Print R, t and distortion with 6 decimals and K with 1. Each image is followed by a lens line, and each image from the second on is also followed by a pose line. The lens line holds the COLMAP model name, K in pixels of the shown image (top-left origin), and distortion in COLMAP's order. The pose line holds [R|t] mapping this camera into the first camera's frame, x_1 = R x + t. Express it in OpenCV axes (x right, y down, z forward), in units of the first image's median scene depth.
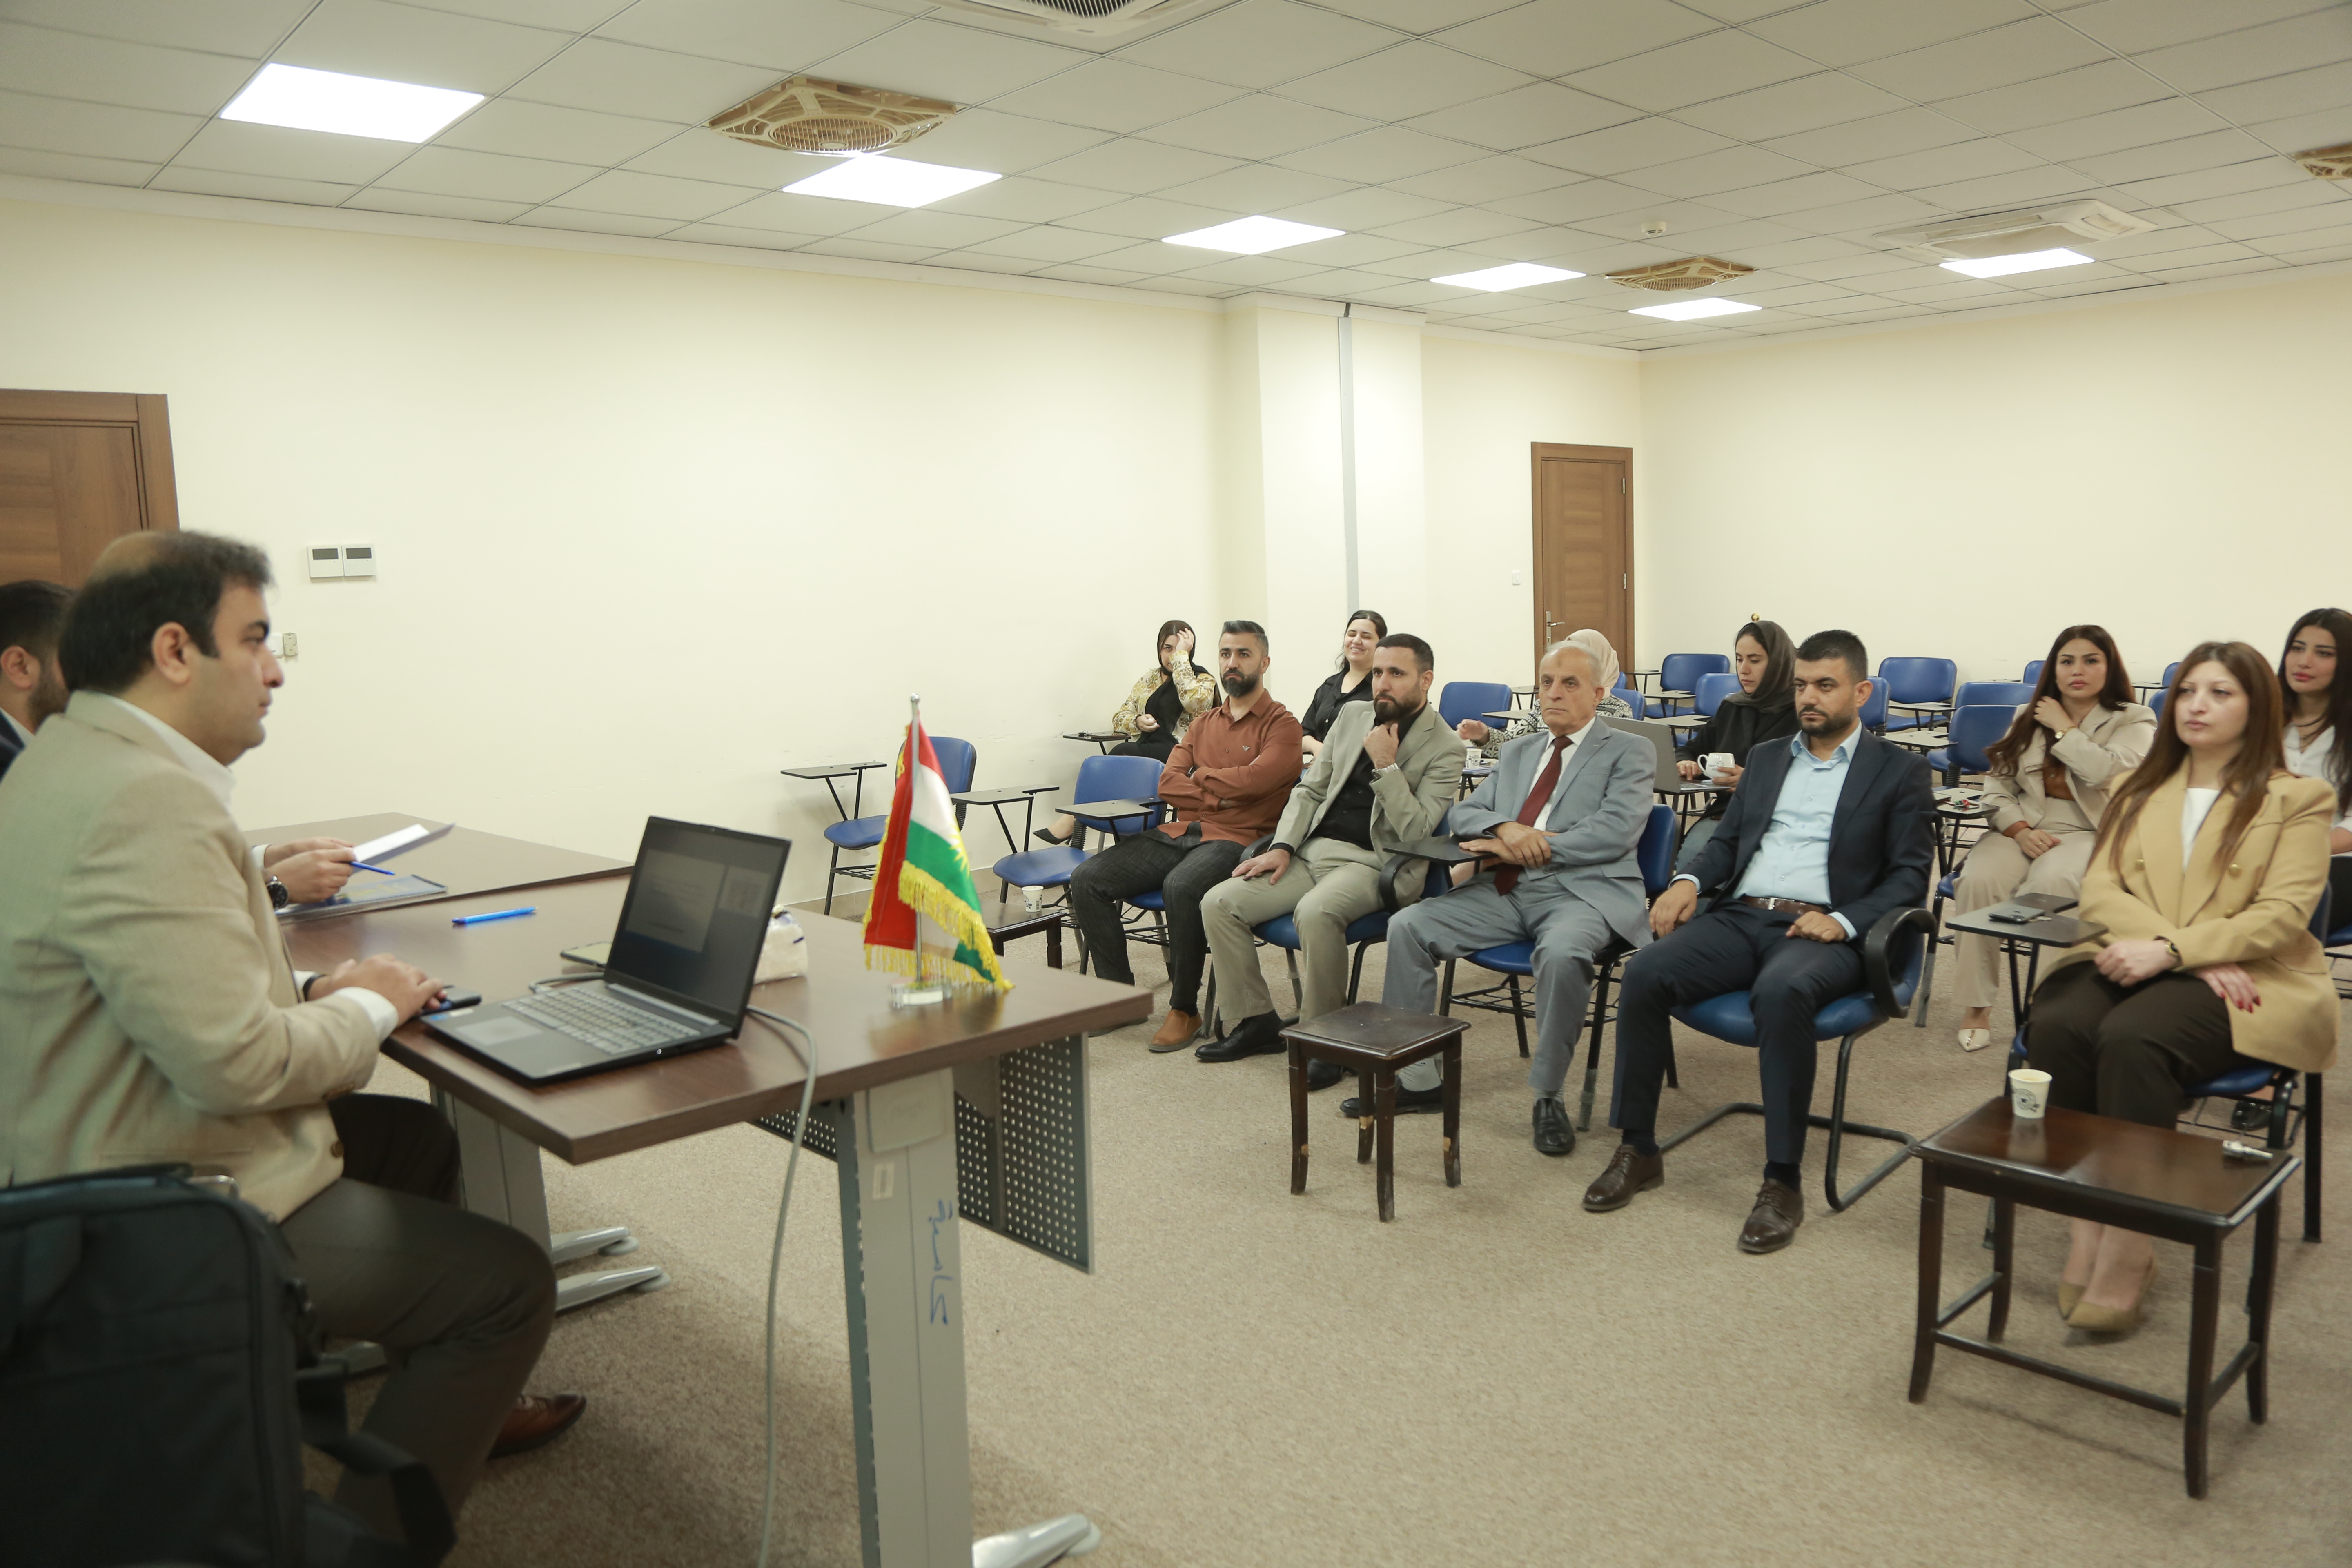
lens RADIAL K [[1691.5, 0, 1176.0], [0, 1691.5, 784.0], [0, 0, 1]] dist [-0.123590, 0.077388]
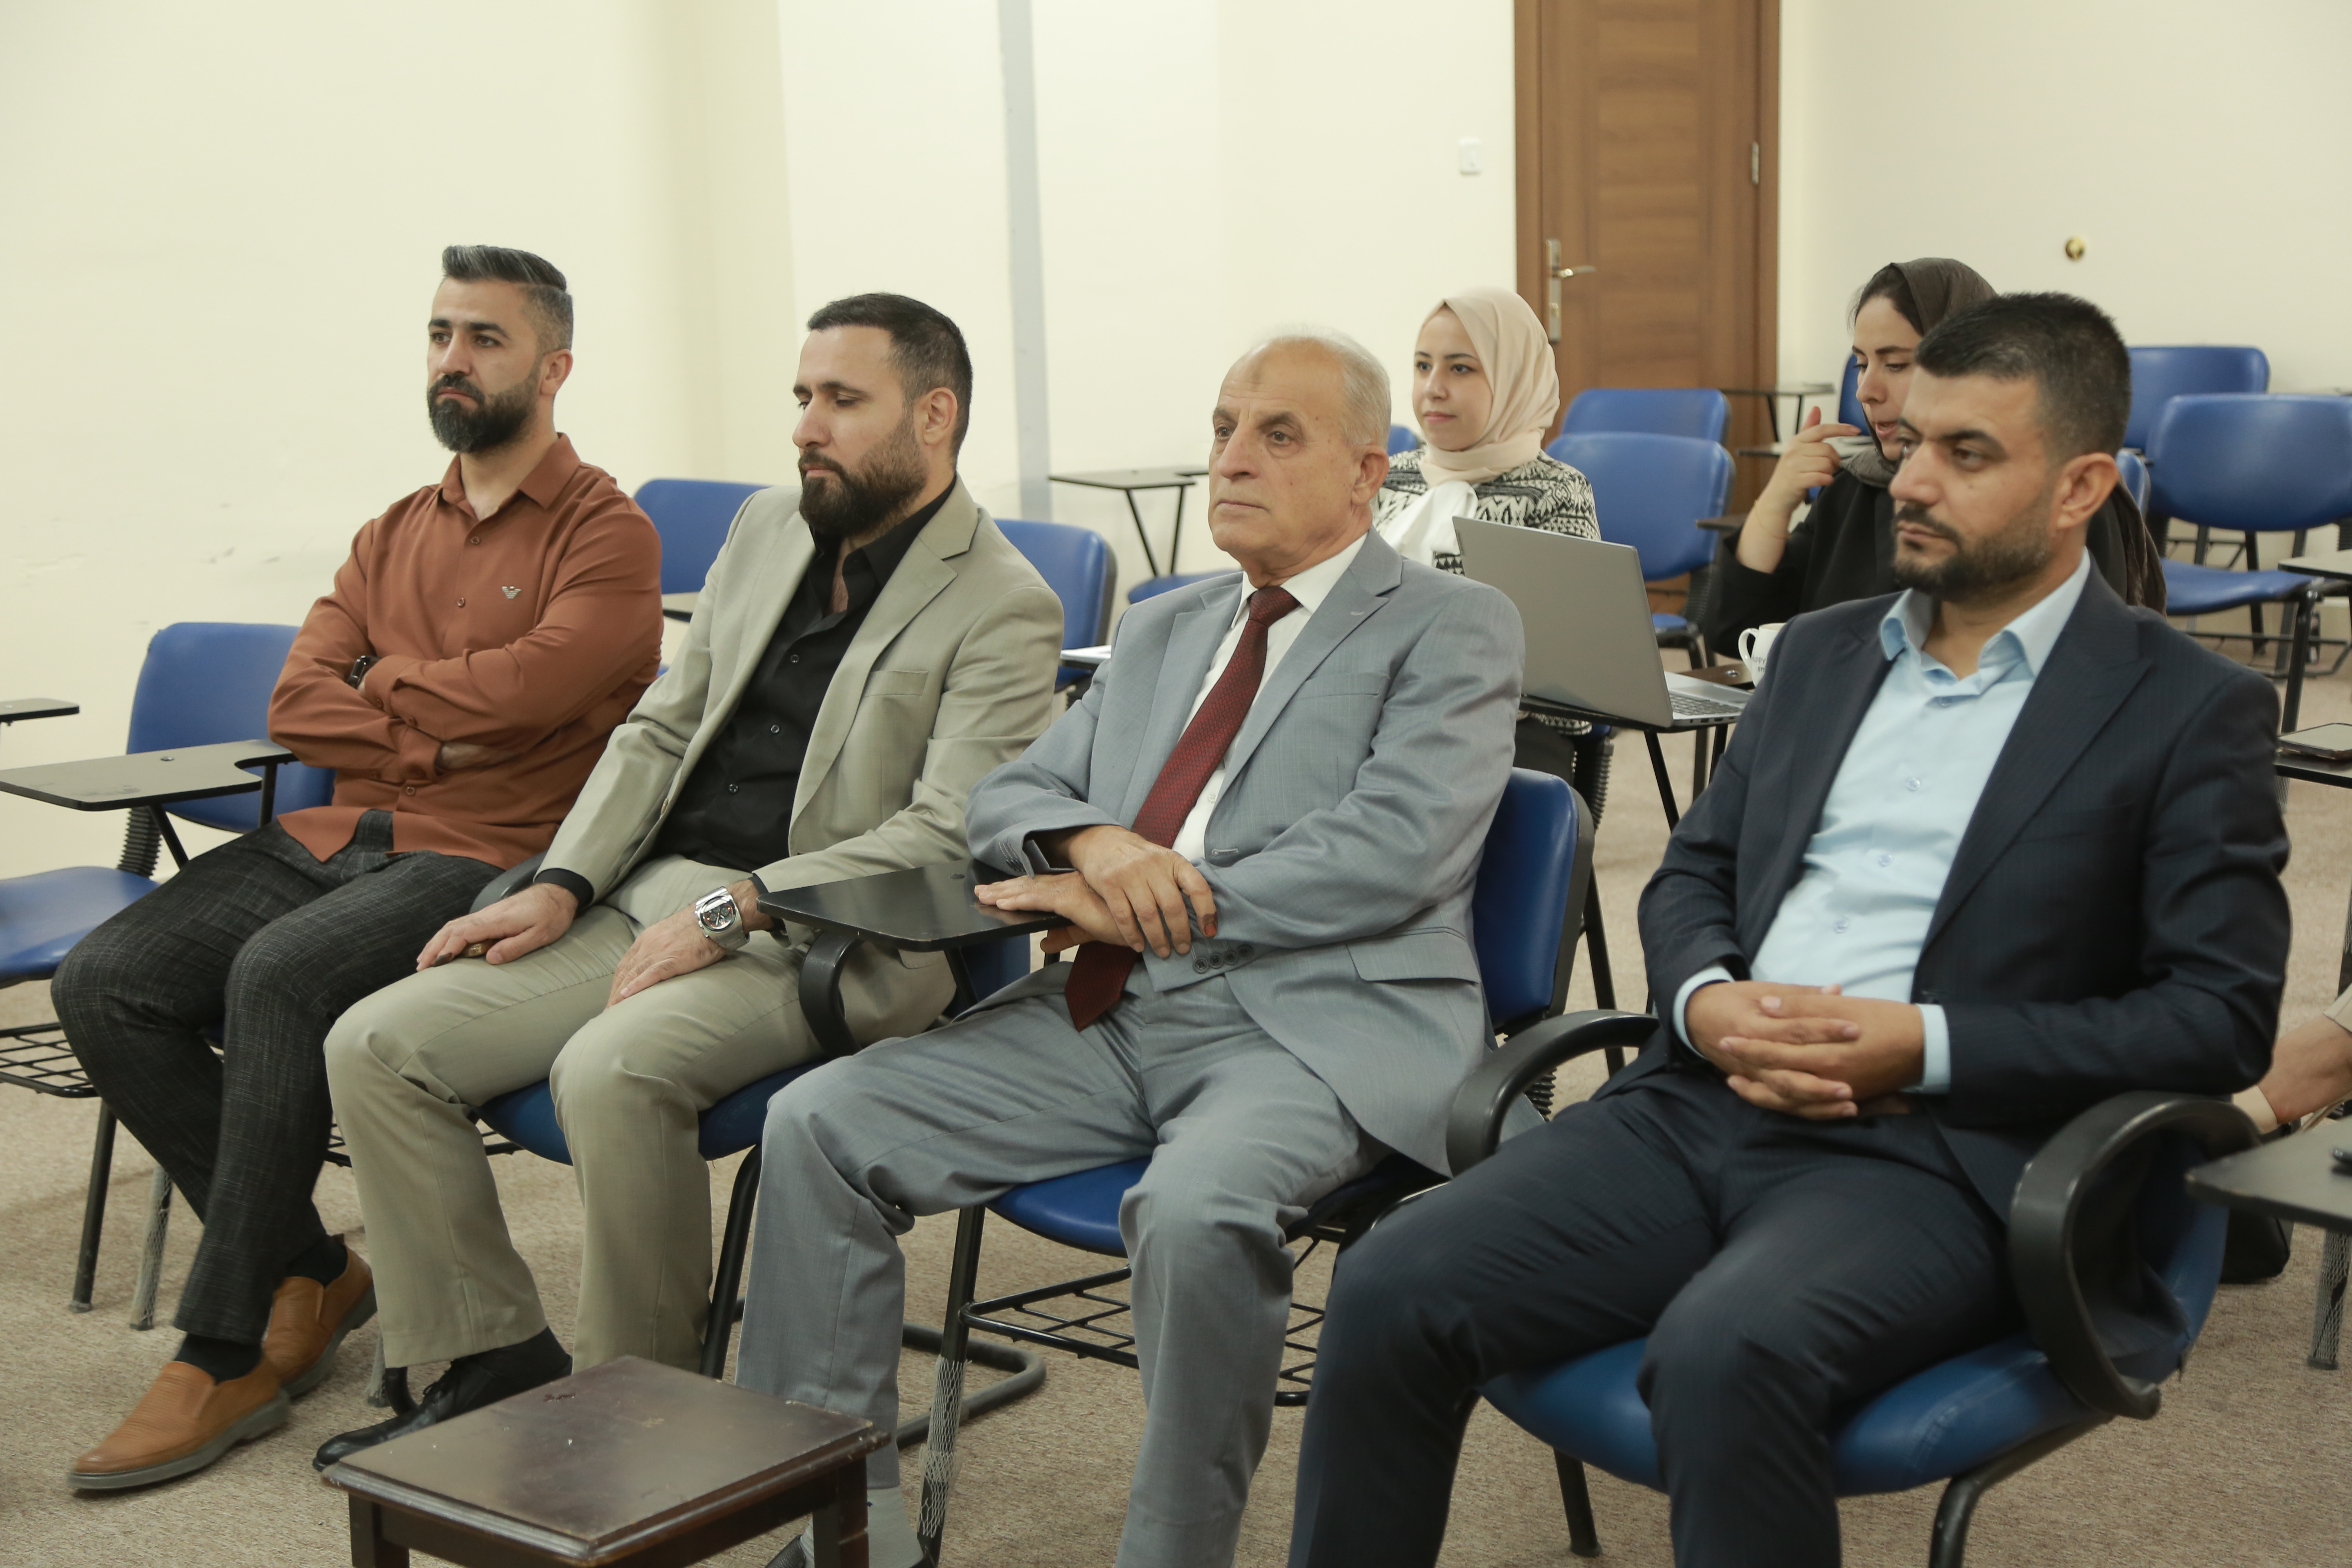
lens RADIAL K [[3926.7, 0, 1176.0], [0, 3926.7, 784.0], [0, 0, 1]] dist [0.283136, -0.111816]
pose [[0.996025, -0.006542, 0.088836, 0.162693], [0.003490, 0.999400, 0.034461, -0.017967], [-0.089008, -0.034014, 0.995450, 0.191538]]
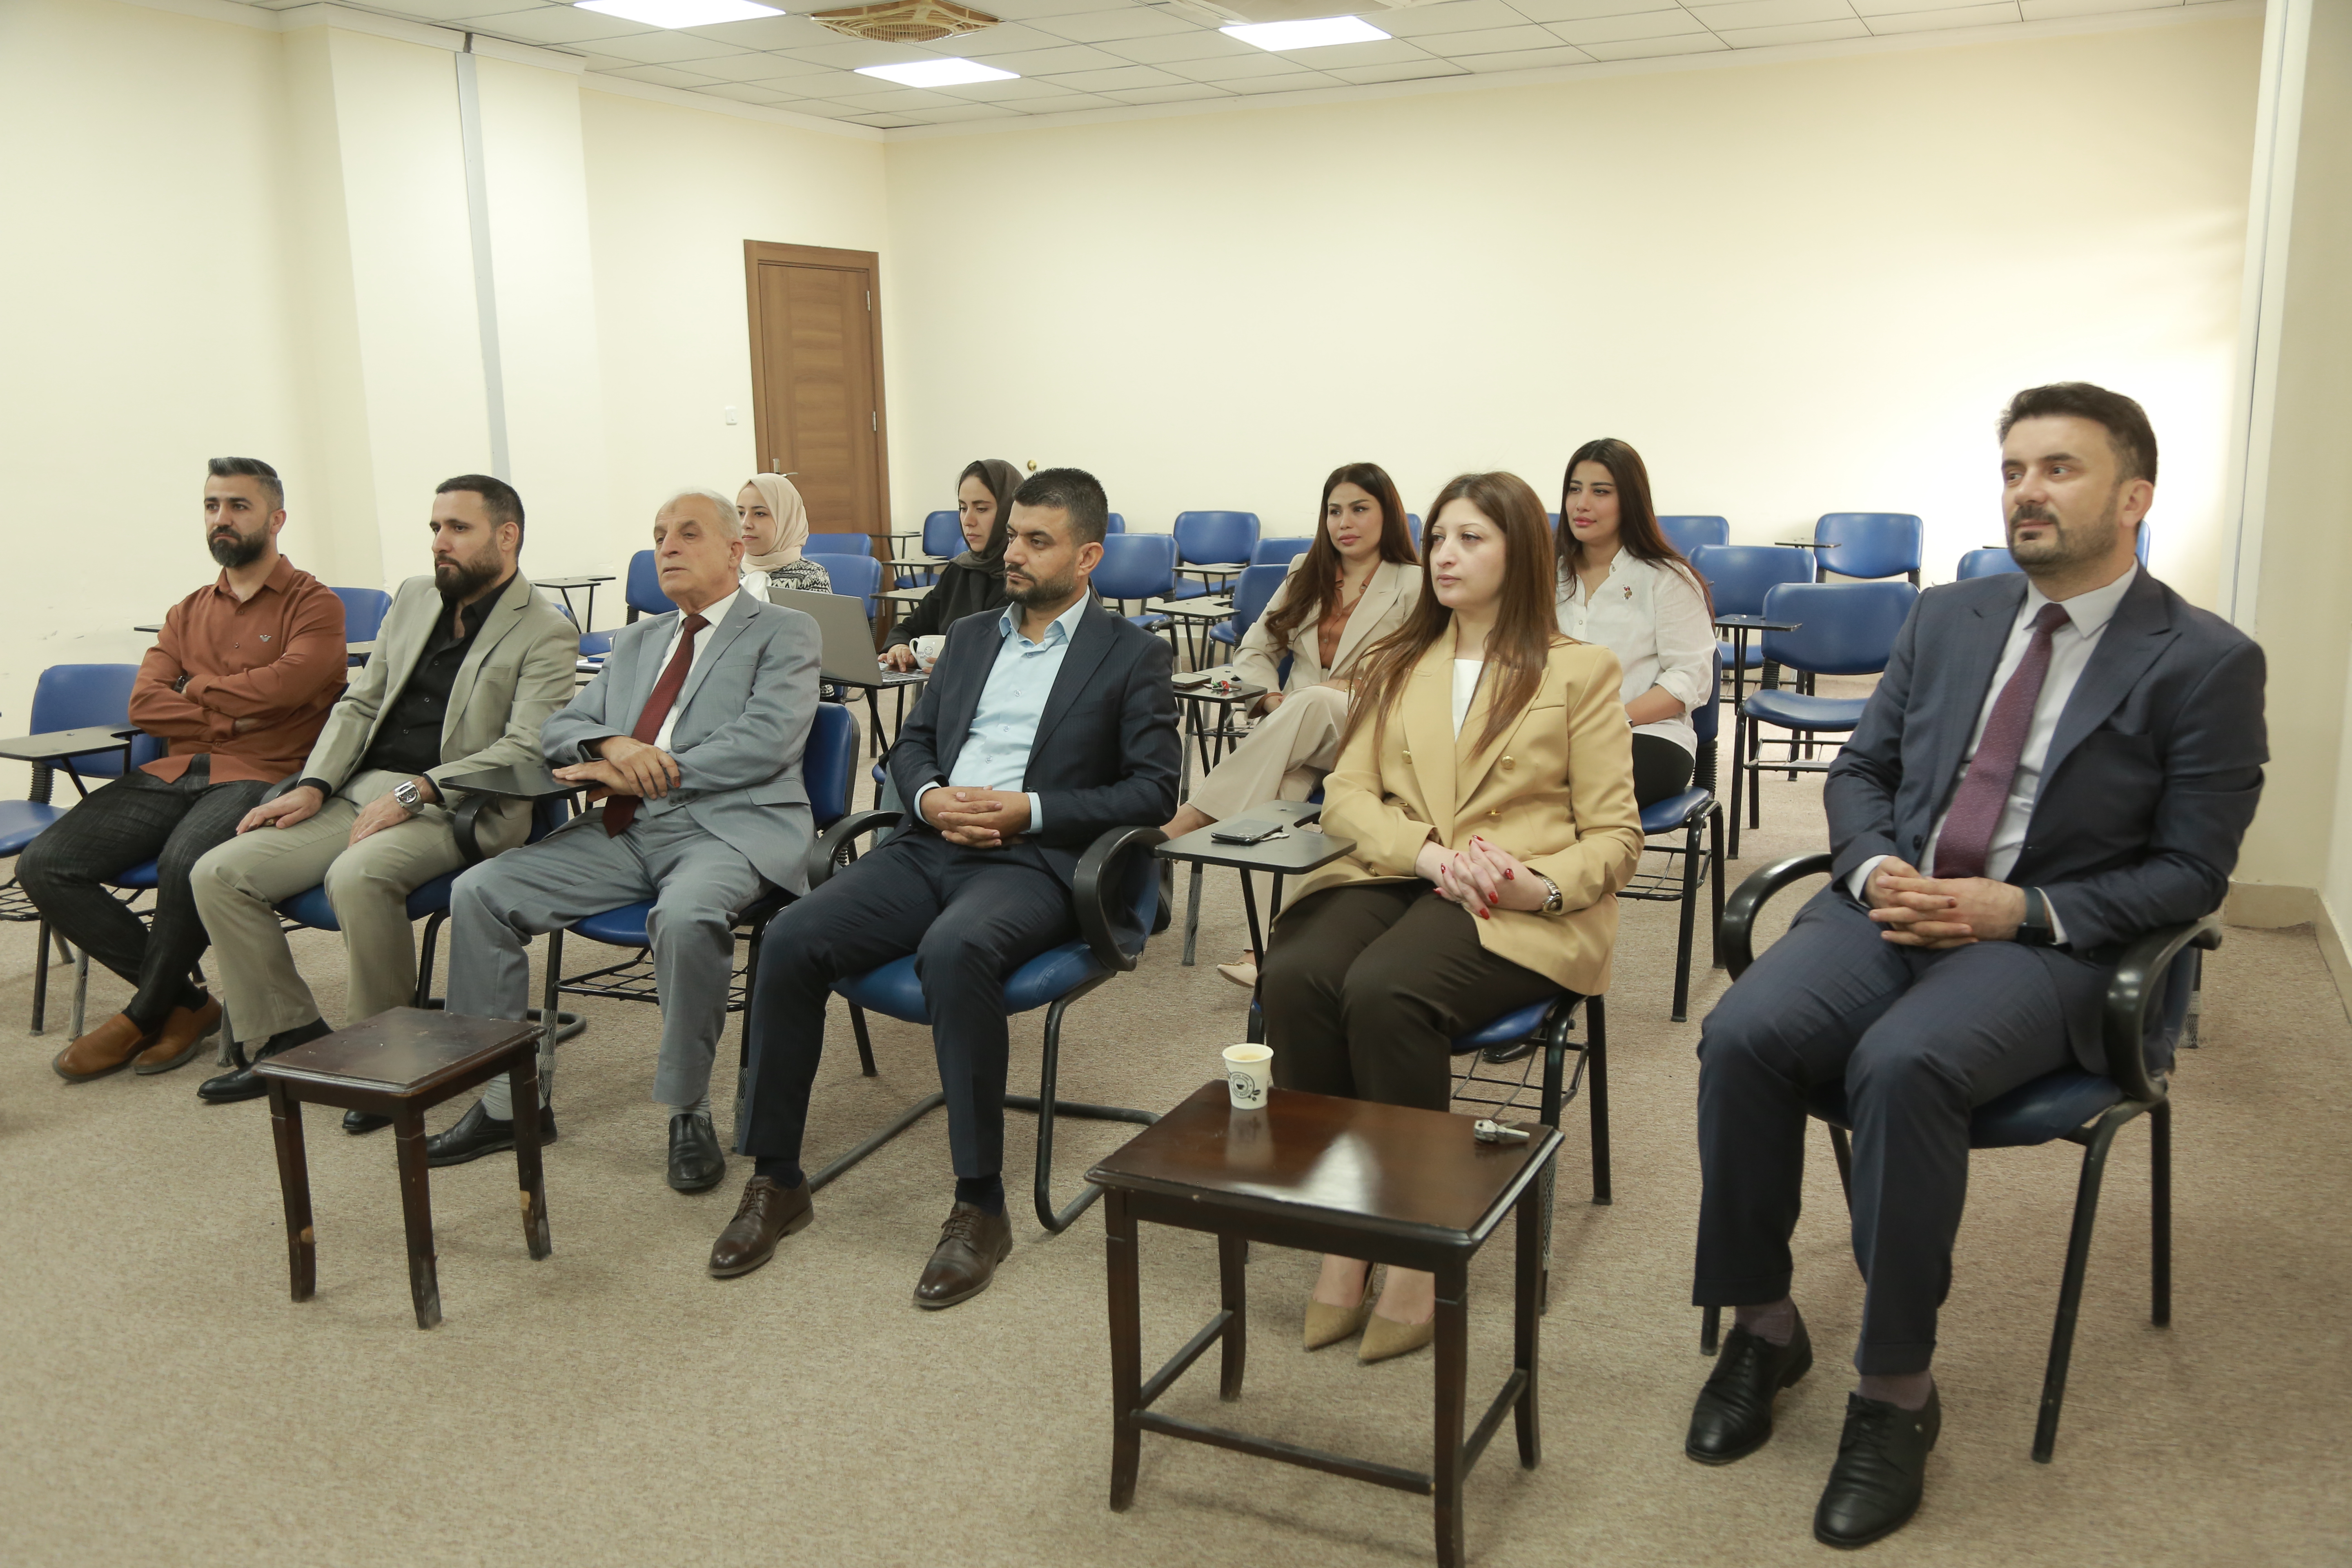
lens RADIAL K [[2042.3, 0, 1273.7], [0, 2042.3, 820.4], [0, 0, 1]] dist [-0.108779, 0.121924]
pose [[0.908247, -0.064967, 0.413360, 0.108661], [0.035641, 0.996295, 0.078275, 0.000936], [-0.416914, -0.056360, 0.907197, 0.112711]]
